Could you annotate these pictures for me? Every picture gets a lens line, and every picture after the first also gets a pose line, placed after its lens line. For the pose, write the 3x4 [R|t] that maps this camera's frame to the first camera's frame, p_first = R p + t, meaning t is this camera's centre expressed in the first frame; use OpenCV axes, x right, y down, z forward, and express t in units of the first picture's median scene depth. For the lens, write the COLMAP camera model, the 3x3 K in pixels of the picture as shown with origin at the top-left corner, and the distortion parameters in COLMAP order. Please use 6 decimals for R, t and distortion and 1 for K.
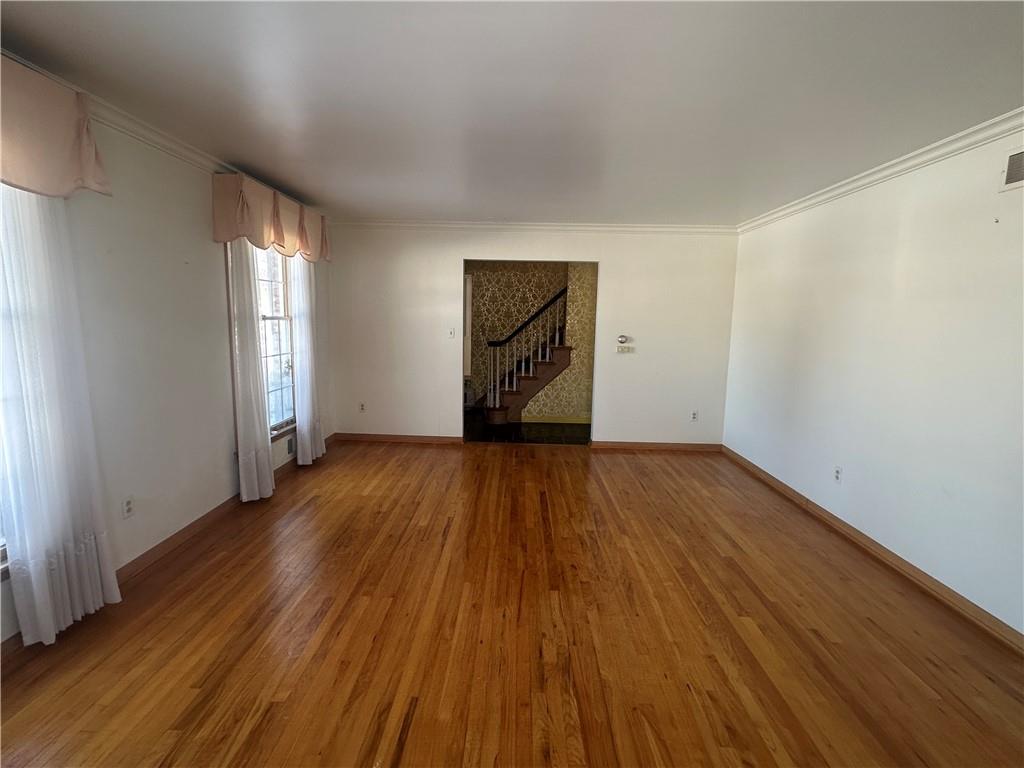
lens RADIAL K [[480.0, 0, 505.8], [0, 480.0, 378.9], [0, 0, 1]] dist [-0.003229, -0.001682]
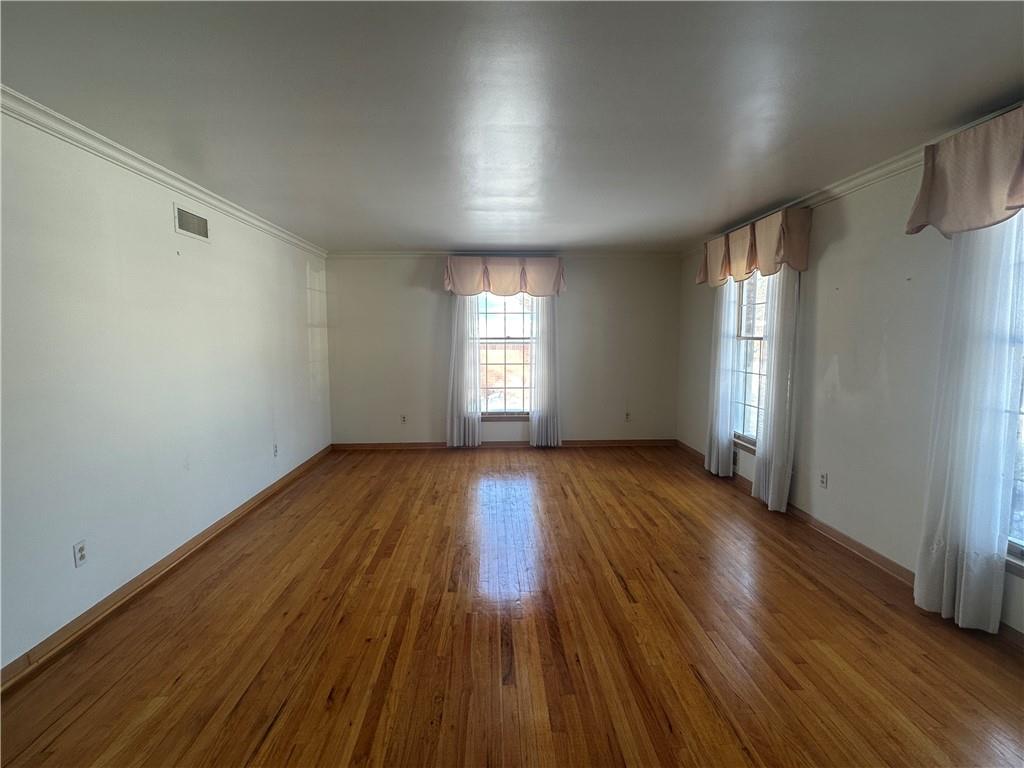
lens RADIAL K [[480.0, 0, 512.1], [0, 480.0, 386.3], [0, 0, 1]] dist [-0.003229, -0.001682]
pose [[-0.997153, -0.009240, -0.074838, 0.164208], [-0.026569, 0.971871, 0.234012, -0.254969], [0.070571, 0.235334, -0.969349, 2.035822]]
